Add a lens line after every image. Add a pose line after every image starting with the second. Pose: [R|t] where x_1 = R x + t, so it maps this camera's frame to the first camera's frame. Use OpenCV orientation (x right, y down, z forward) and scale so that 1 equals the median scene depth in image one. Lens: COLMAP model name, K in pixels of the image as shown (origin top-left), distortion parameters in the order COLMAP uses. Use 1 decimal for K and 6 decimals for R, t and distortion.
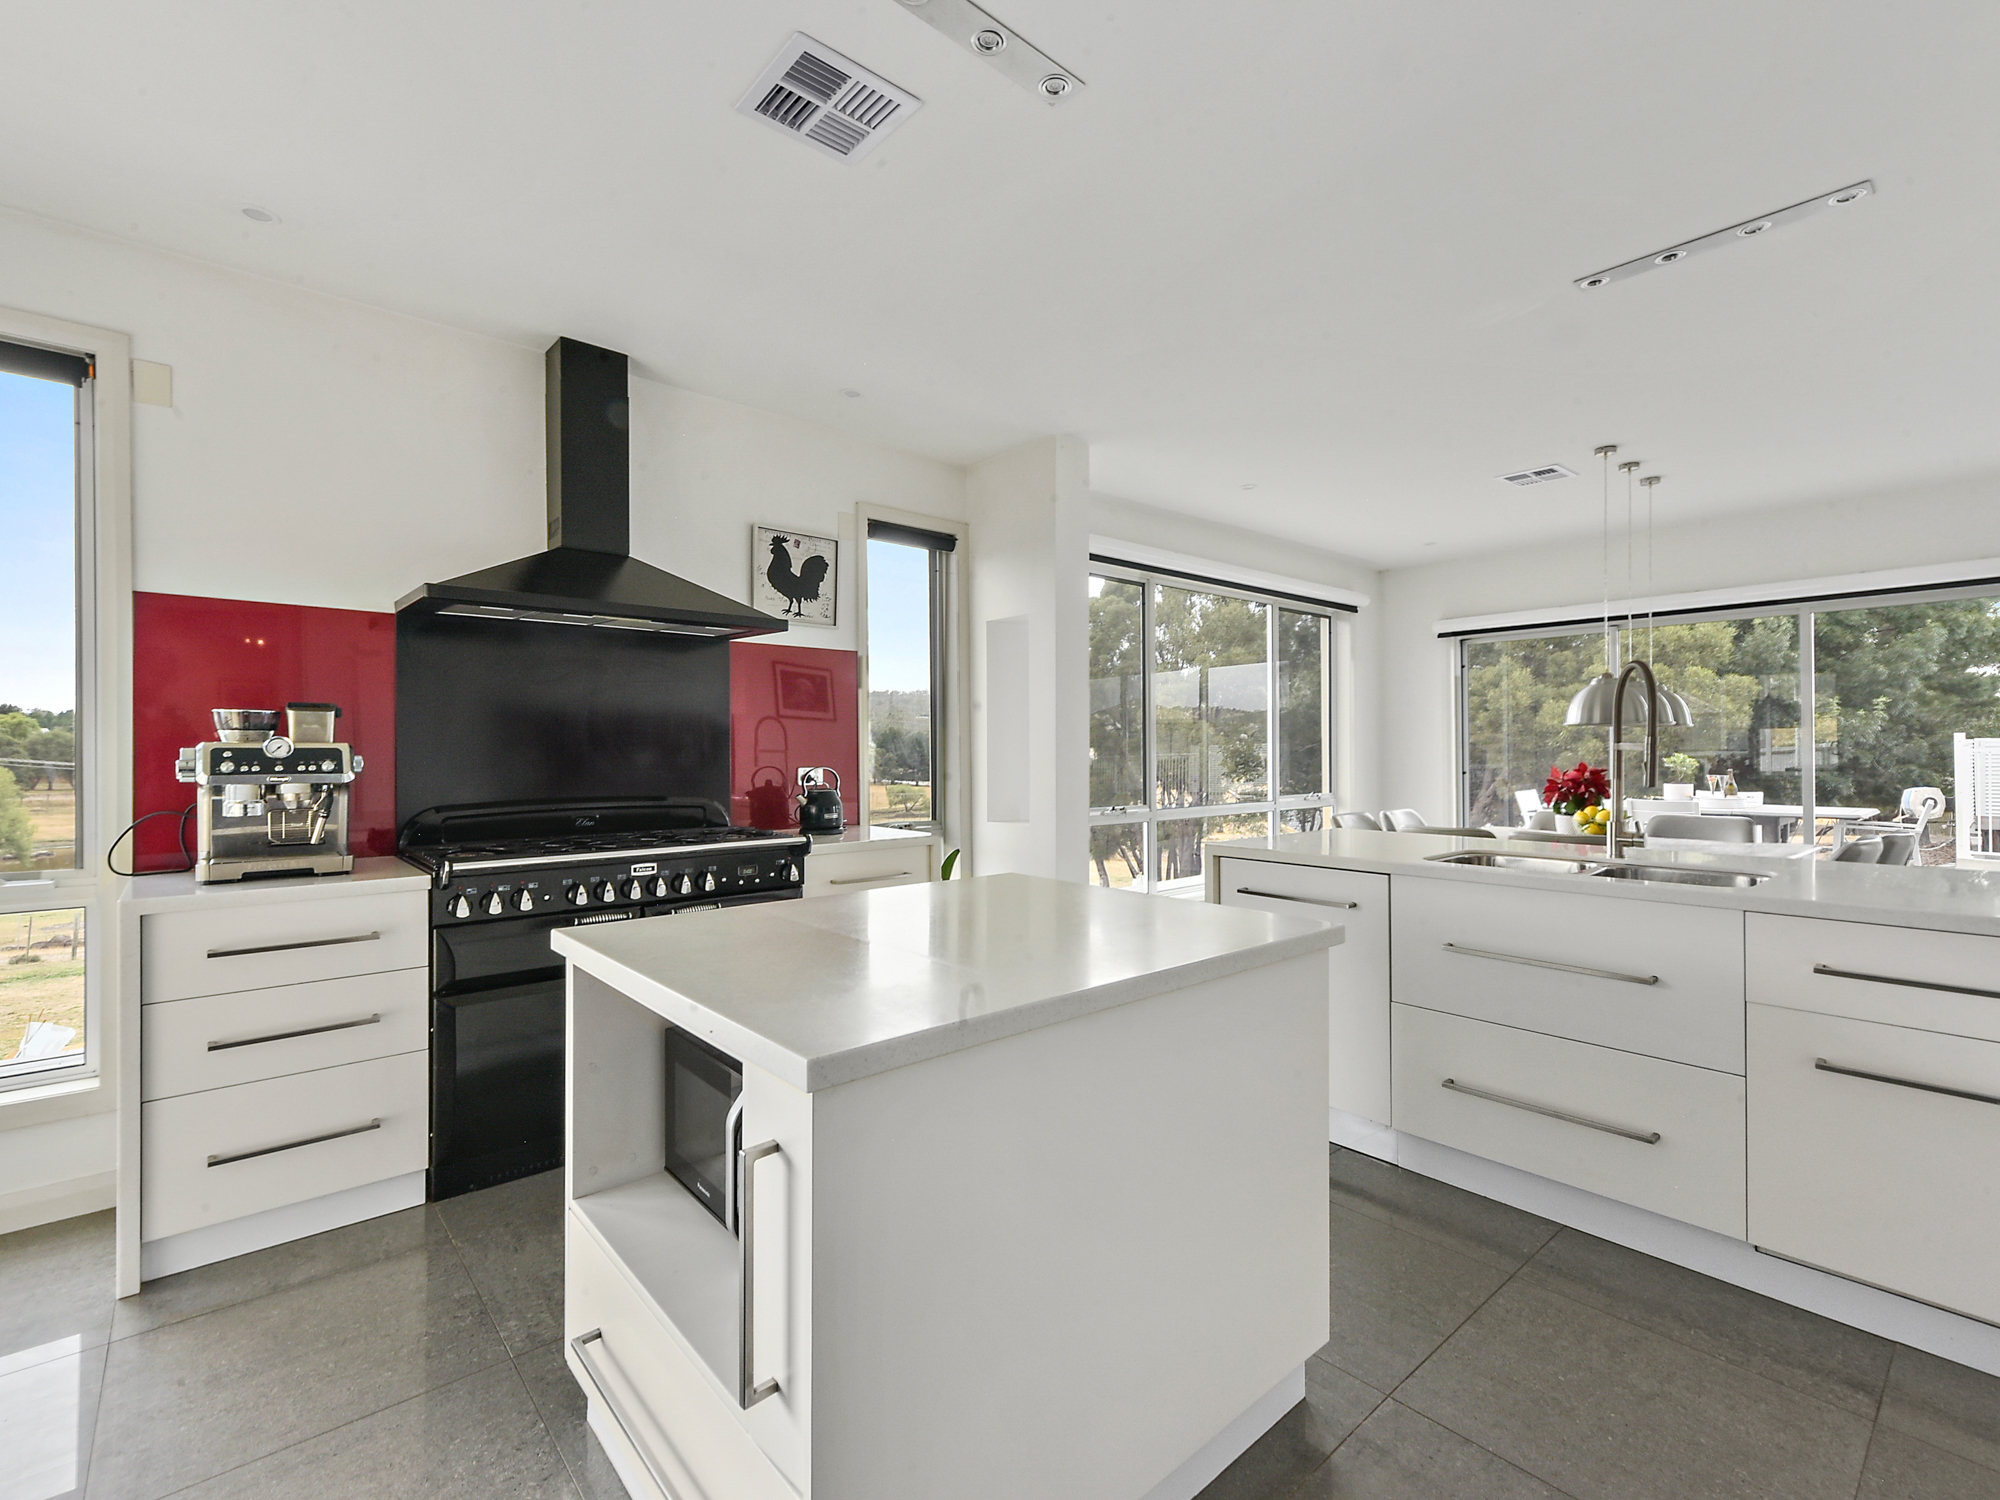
lens RADIAL K [[903.4, 0, 1065.3], [0, 903.4, 756.5], [0, 0, 1]] dist [0.024825, -0.000137]
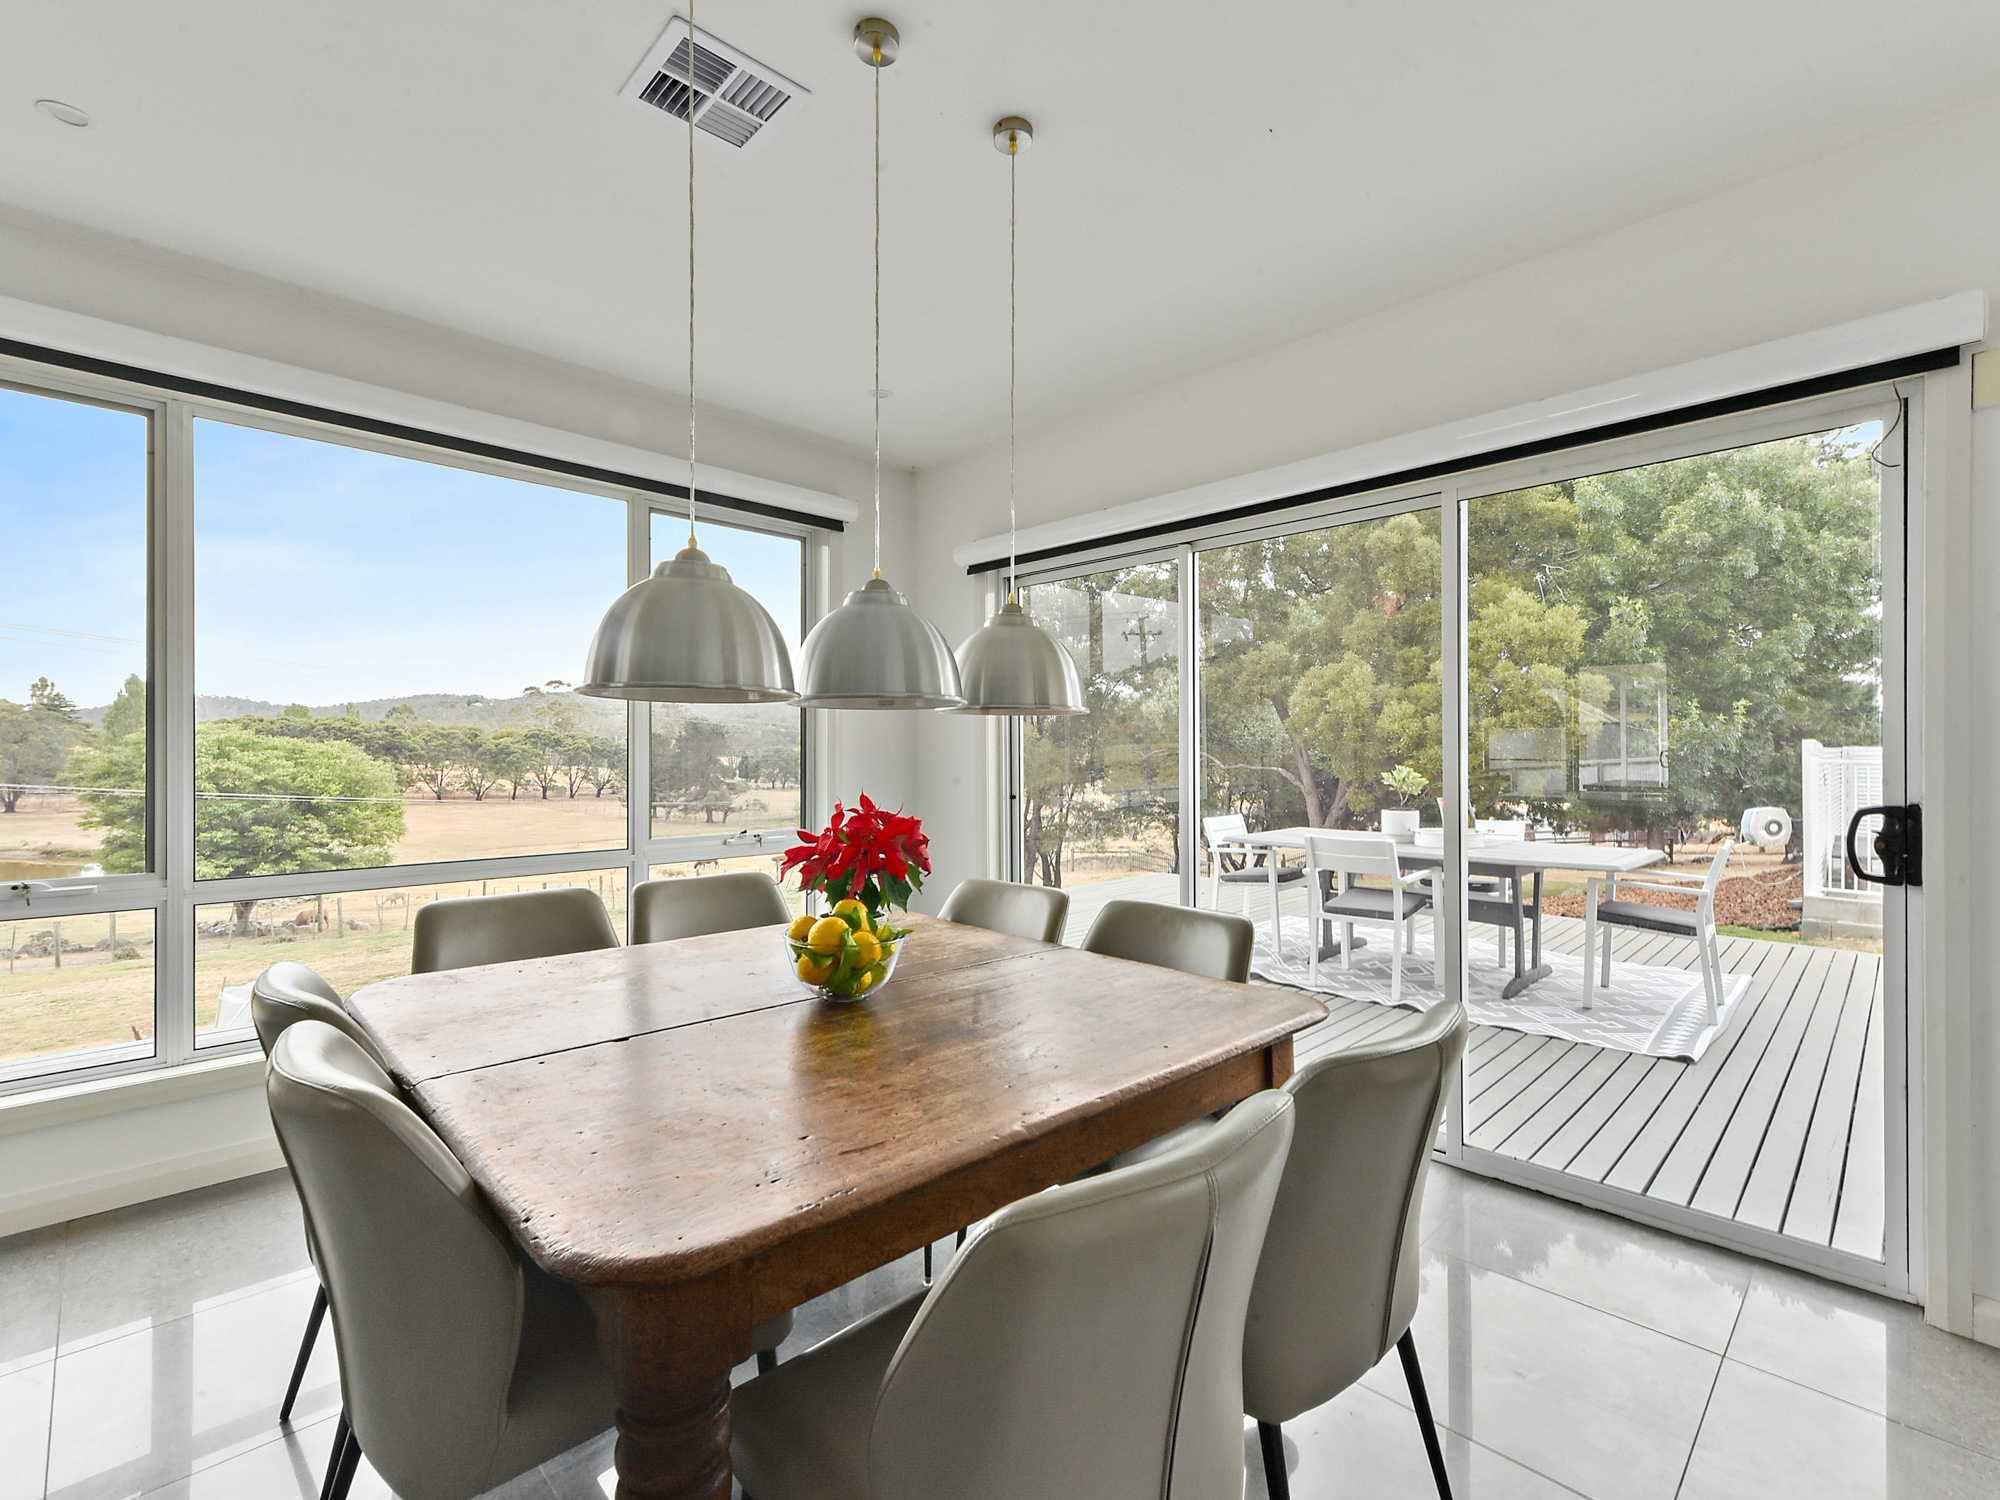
lens RADIAL K [[908.7, 0, 1000.0], [0, 908.7, 750.0], [0, 0, 1]] dist [0.002393, 0.000529]
pose [[0.999776, 0.006969, 0.020004, 0.139836], [-0.006732, 0.999907, -0.011898, -0.000718], [-0.020085, 0.011761, 0.999729, 0.126867]]
